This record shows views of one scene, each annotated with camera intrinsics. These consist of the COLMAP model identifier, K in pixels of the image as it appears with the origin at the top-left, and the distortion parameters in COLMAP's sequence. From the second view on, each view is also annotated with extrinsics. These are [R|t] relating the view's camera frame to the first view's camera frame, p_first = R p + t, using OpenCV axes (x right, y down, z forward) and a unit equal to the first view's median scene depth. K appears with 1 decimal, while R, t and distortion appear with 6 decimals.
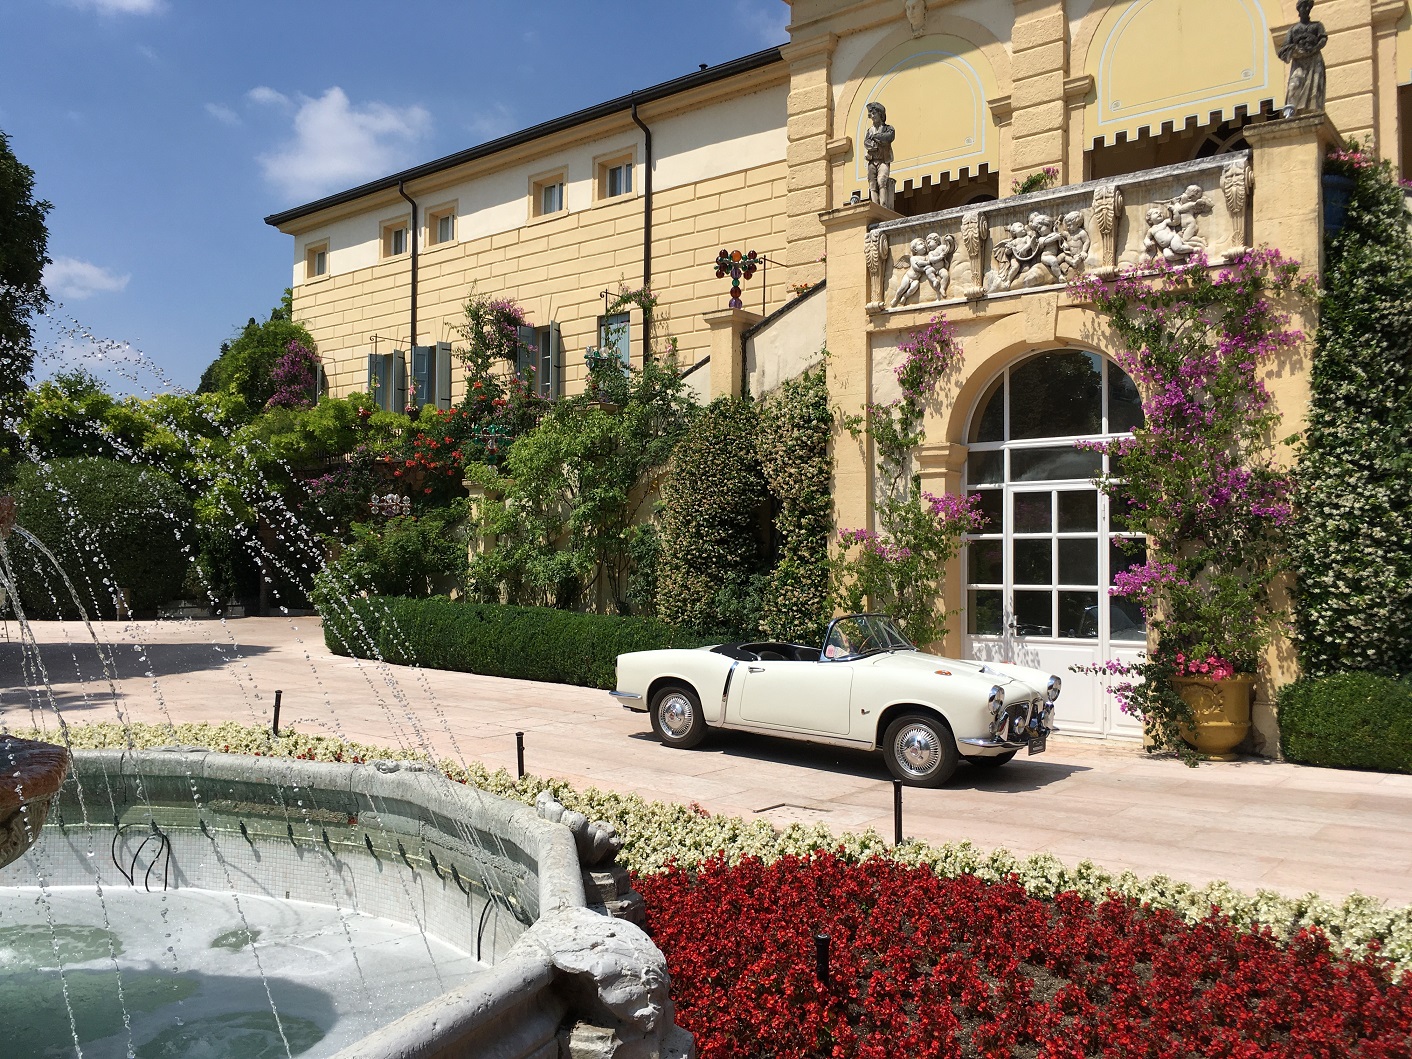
lens RADIAL K [[1201.8, 0, 699.0], [0, 1201.8, 523.4], [0, 0, 1]] dist [0.086176, -0.134562]
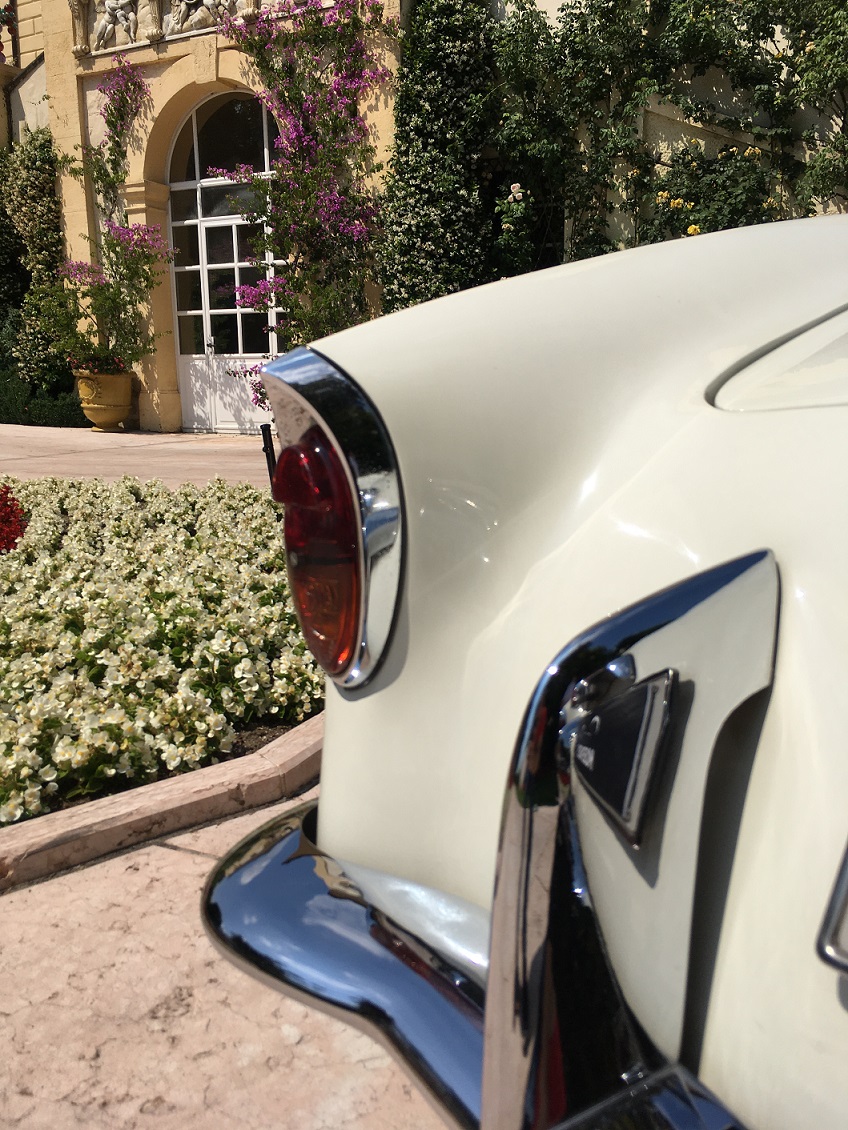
lens RADIAL K [[961.8, 0, 421.9], [0, 961.8, 564.4], [0, 0, 1]] dist [0.086176, -0.134562]
pose [[0.982881, -0.051689, 0.176844, 0.281781], [0.008210, 0.971173, 0.238233, 0.067865], [-0.184060, -0.232703, 0.954972, -0.008113]]
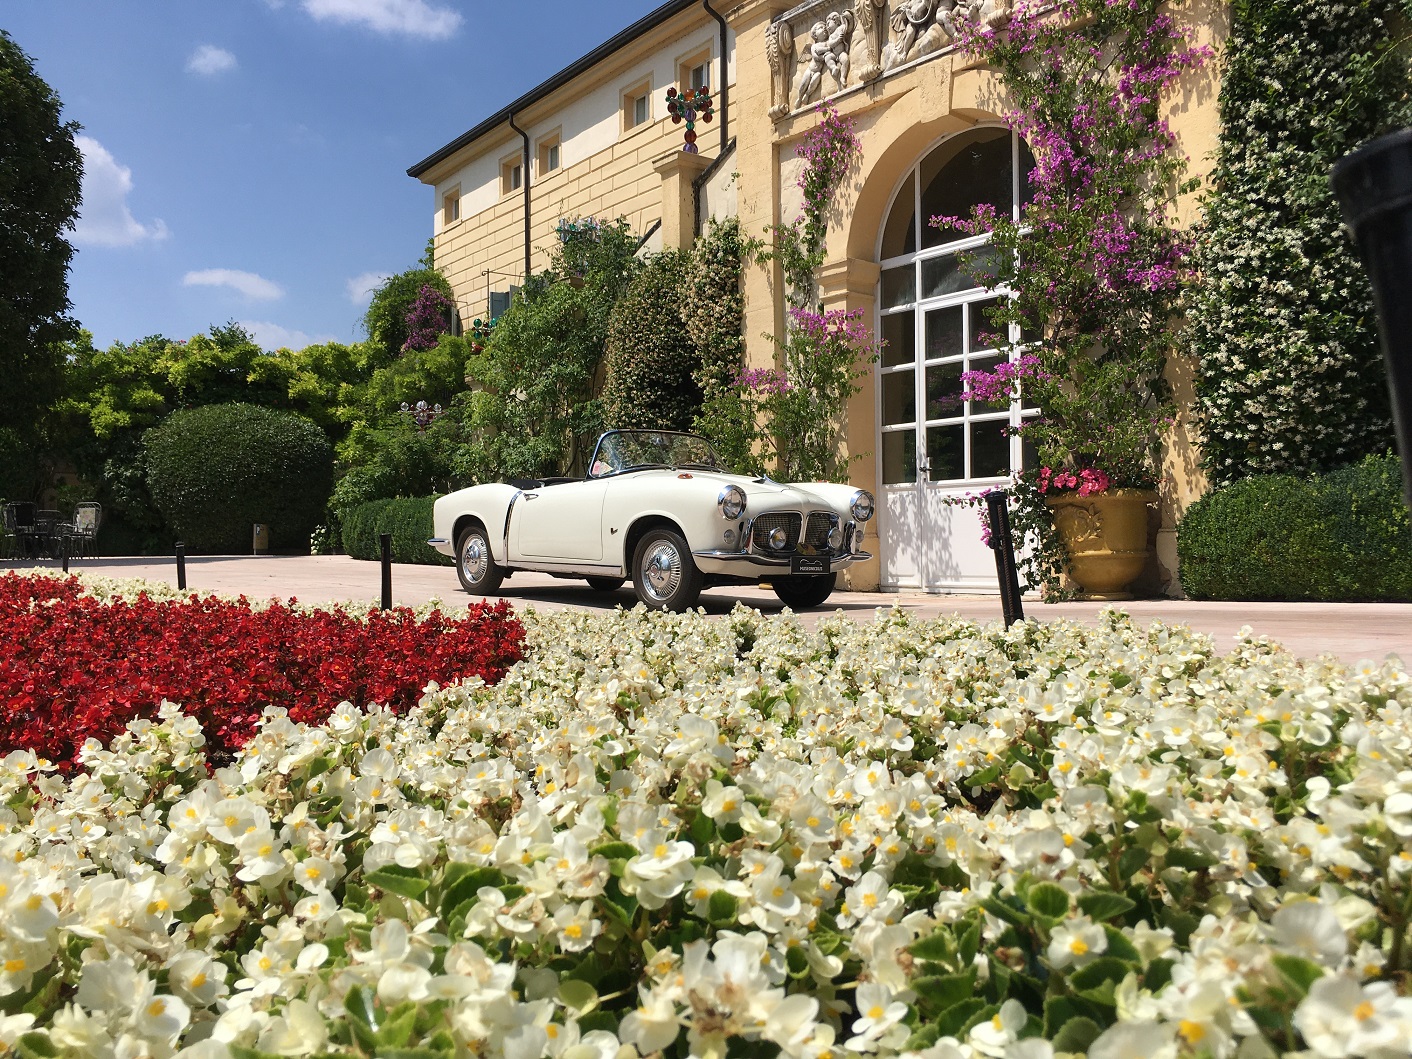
lens RADIAL K [[1201.8, 0, 701.7], [0, 1201.8, 528.4], [0, 0, 1]] dist [0.086176, -0.134562]
pose [[0.976154, -0.019490, -0.216202, 0.286087], [0.024184, 0.999525, 0.019086, 0.105084], [0.215727, -0.023859, 0.976162, 0.141499]]
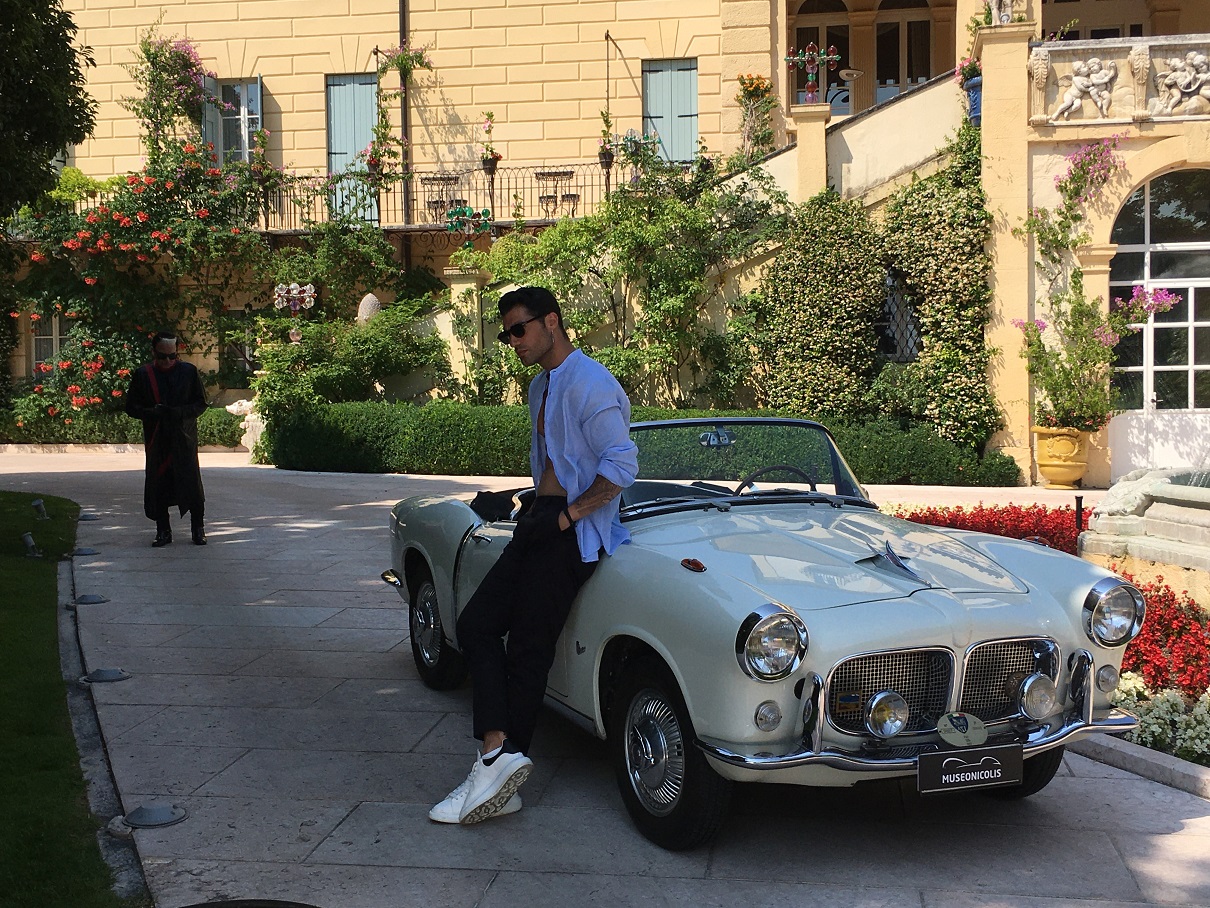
lens RADIAL K [[1522.6, 0, 596.3], [0, 1522.6, 445.4], [0, 0, 1]] dist [0.061047, 0.000000]
pose [[0.868850, -0.033654, 0.493931, -0.959078], [0.000051, 0.997693, 0.067888, 0.025636], [-0.495076, -0.058960, 0.866847, -0.044036]]
